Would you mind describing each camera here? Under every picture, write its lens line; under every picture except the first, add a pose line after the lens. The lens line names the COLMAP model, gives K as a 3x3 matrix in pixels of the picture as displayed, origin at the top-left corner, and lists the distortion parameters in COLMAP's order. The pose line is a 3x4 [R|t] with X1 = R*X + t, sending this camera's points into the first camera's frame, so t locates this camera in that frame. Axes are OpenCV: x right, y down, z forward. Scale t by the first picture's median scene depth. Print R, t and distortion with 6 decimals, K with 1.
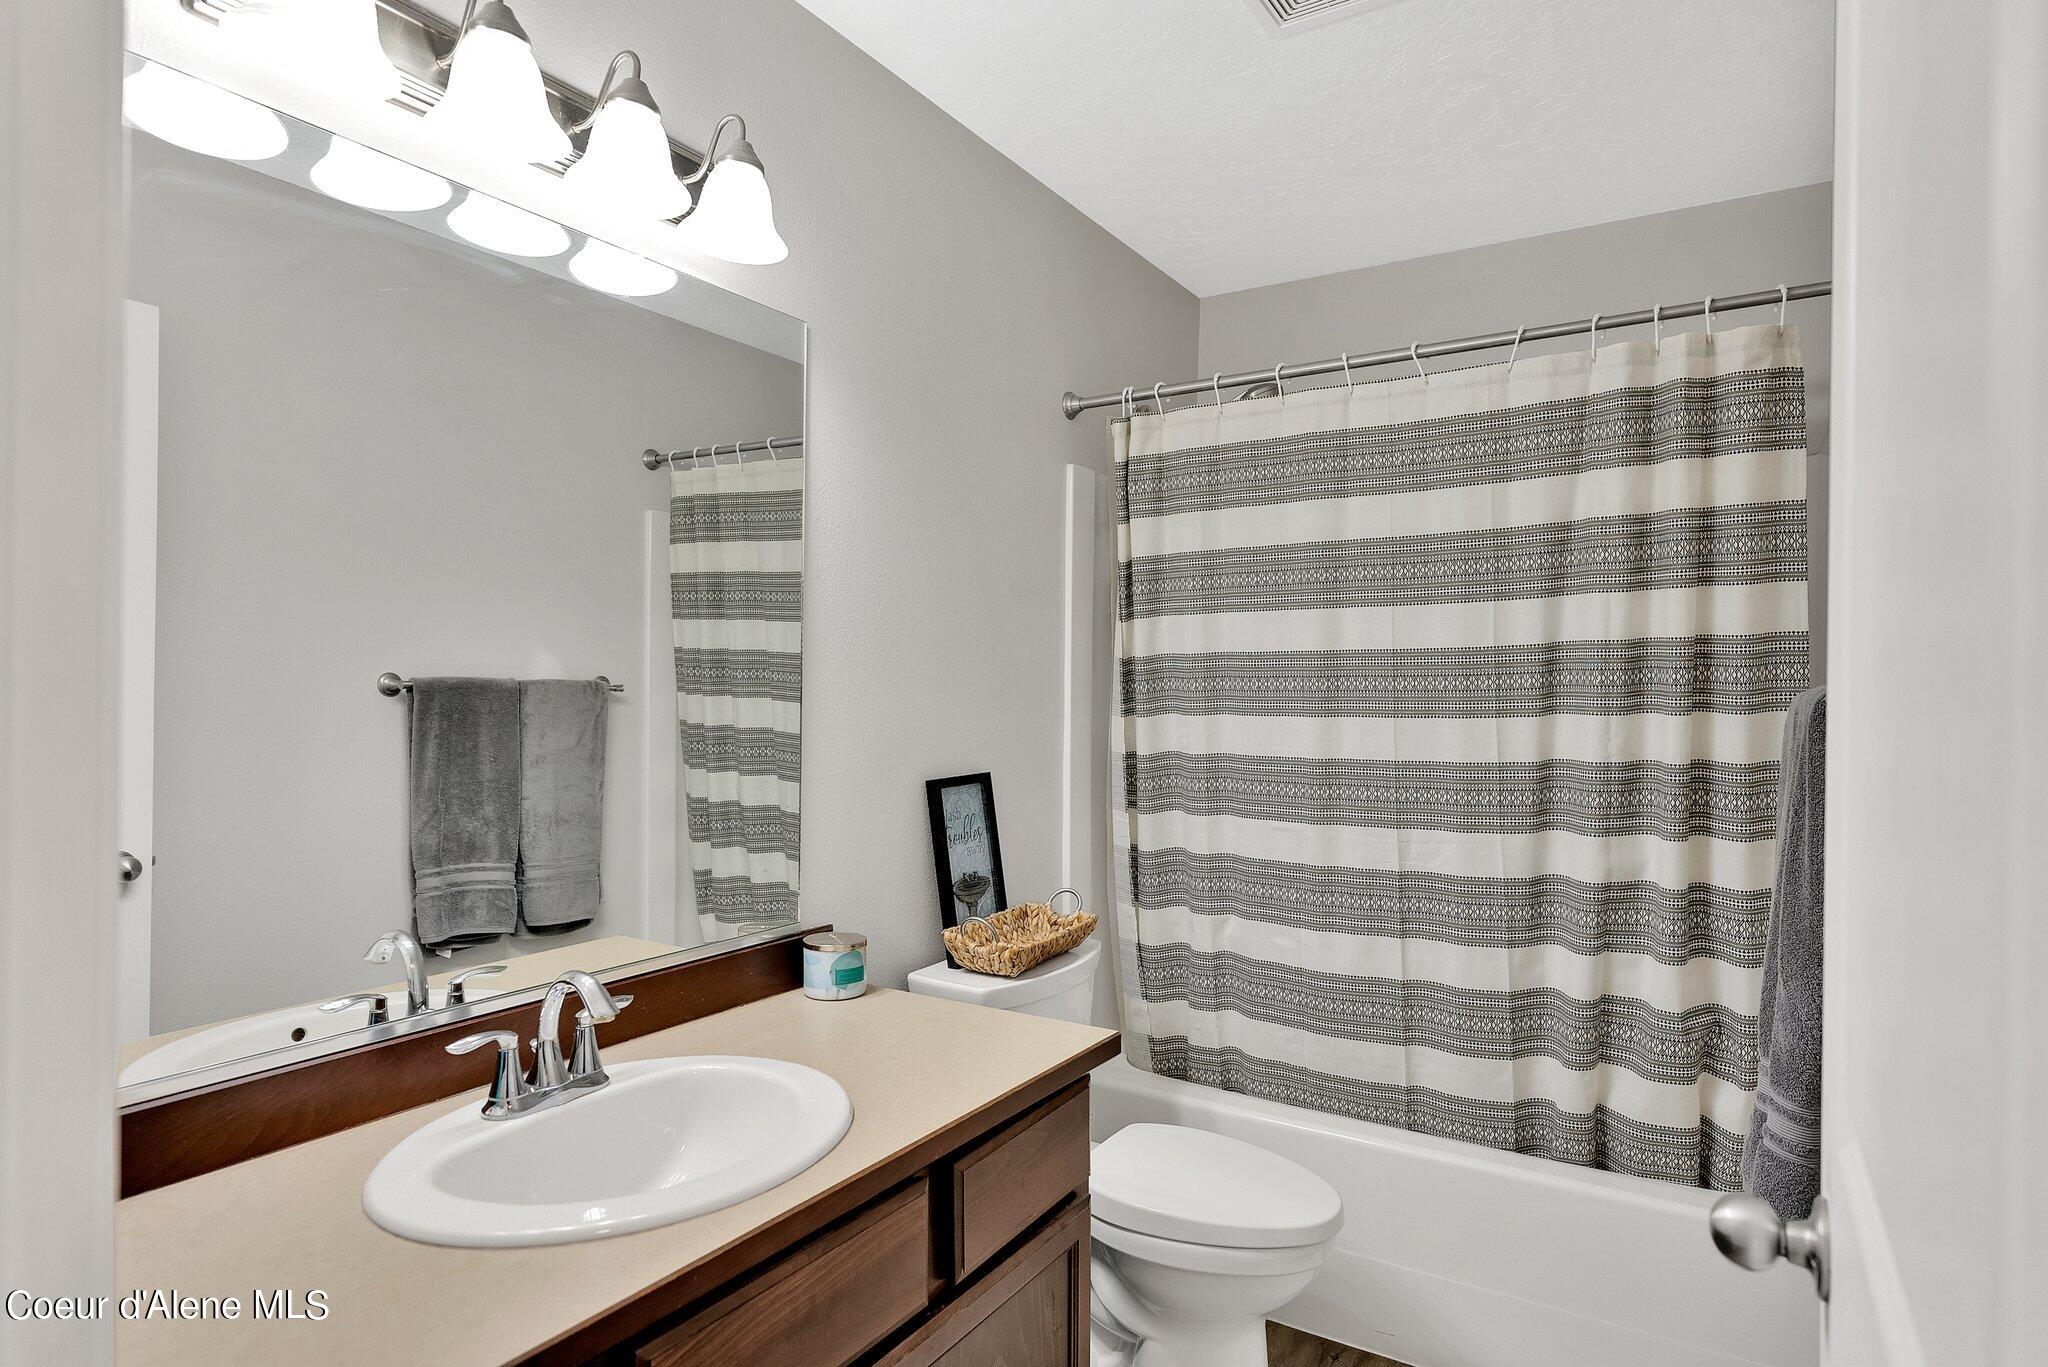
lens RADIAL K [[1126.4, 0, 1022.6], [0, 1126.4, 689.0], [0, 0, 1]] dist [-0.001687, -0.000116]
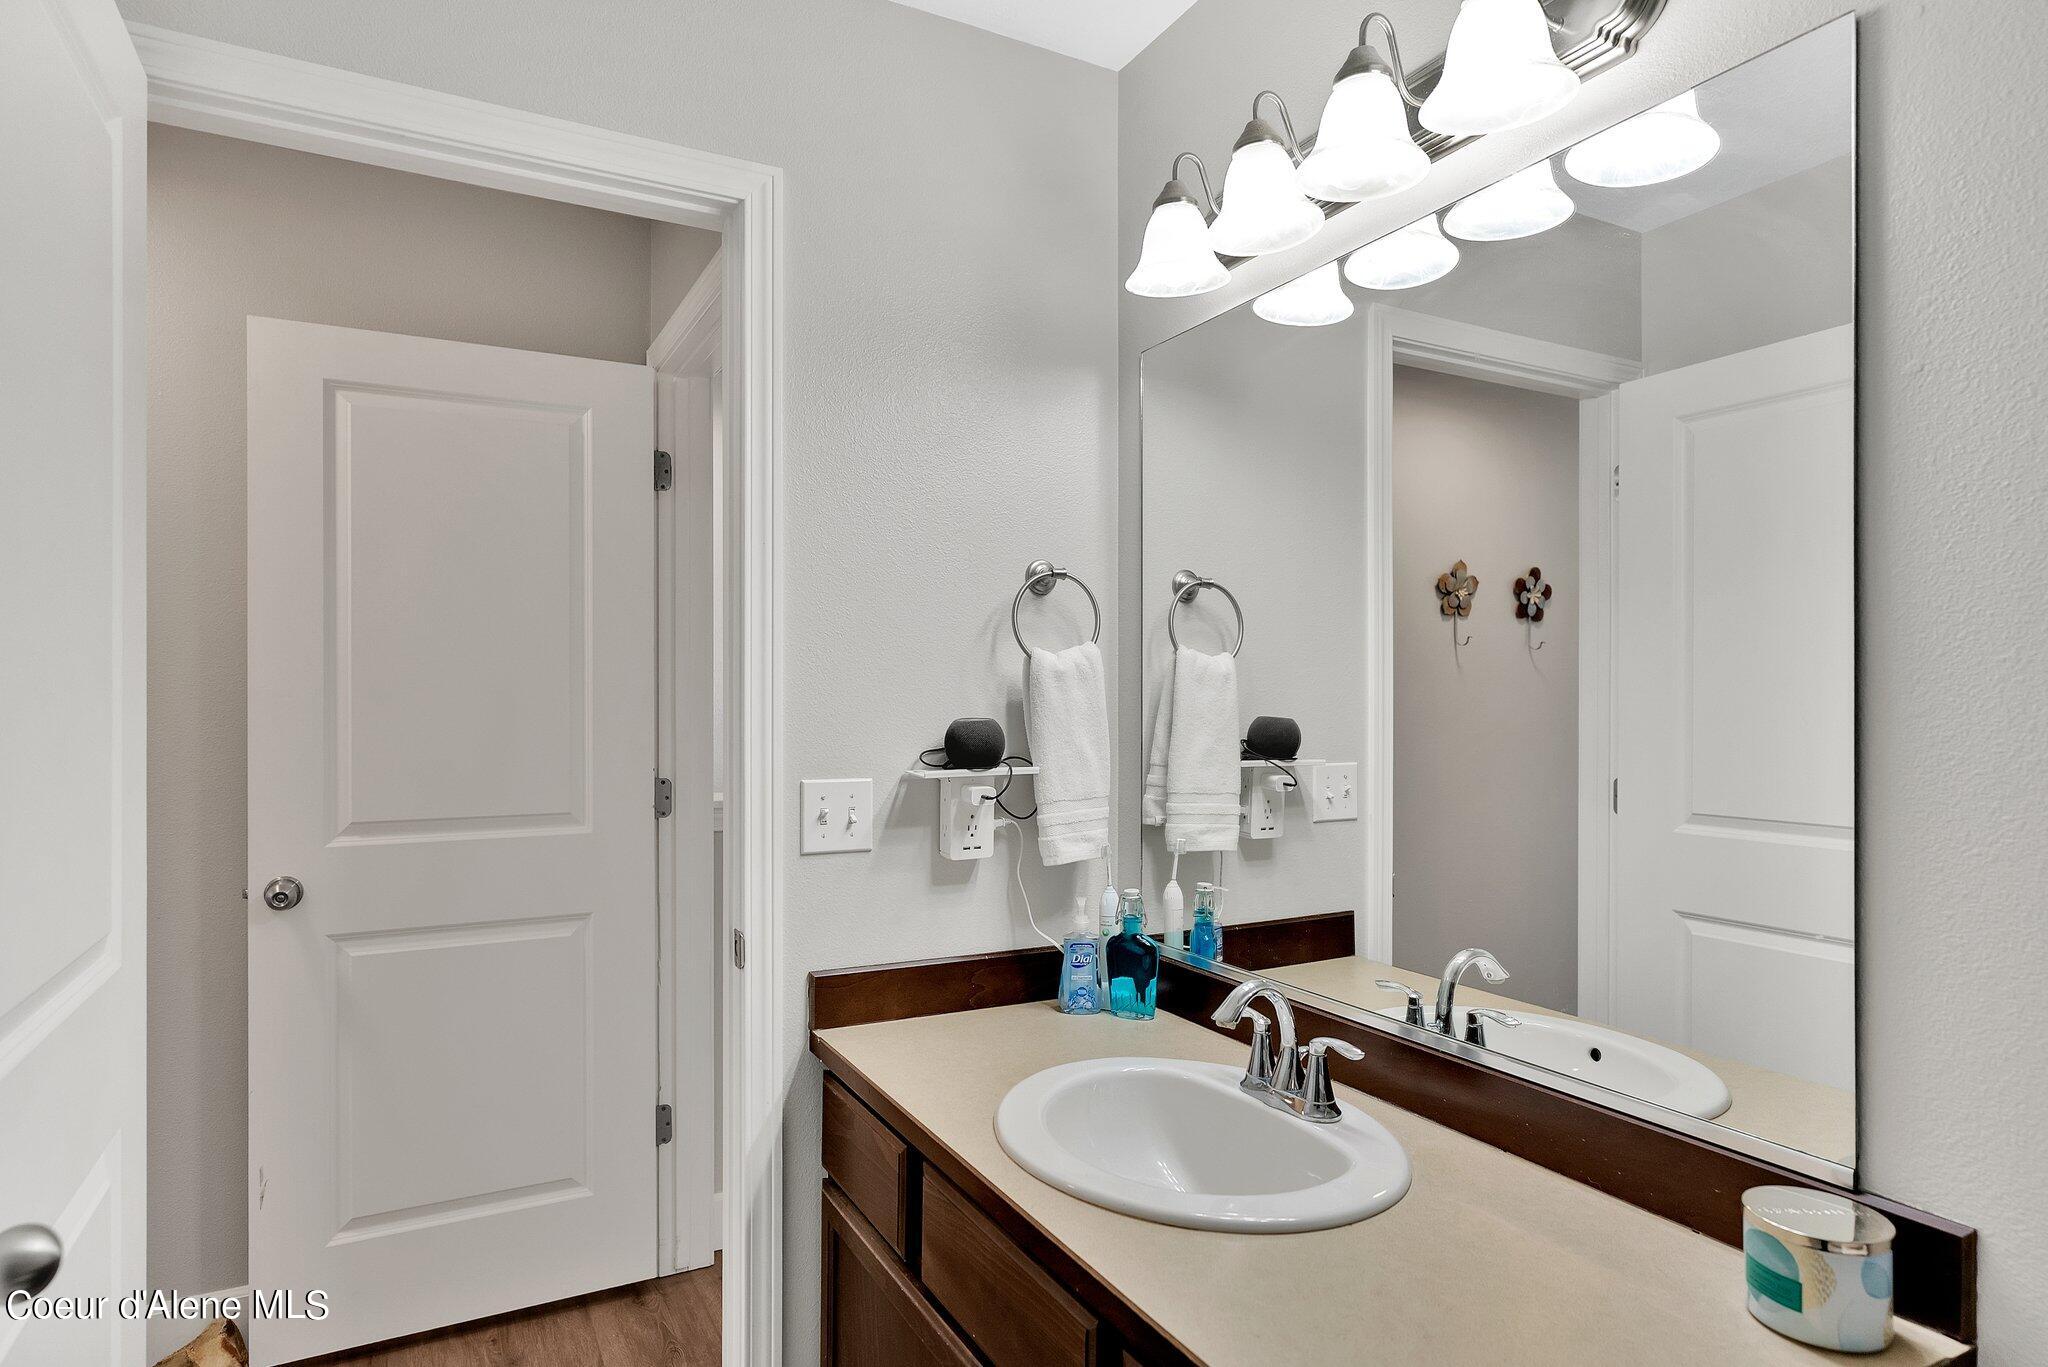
lens RADIAL K [[1126.4, 0, 1022.0], [0, 1126.4, 693.2], [0, 0, 1]] dist [-0.001687, -0.000116]
pose [[-0.484664, -0.006786, -0.874674, 0.551802], [0.005240, 0.999929, -0.010661, -0.012040], [0.874685, -0.009750, -0.484594, 1.157196]]
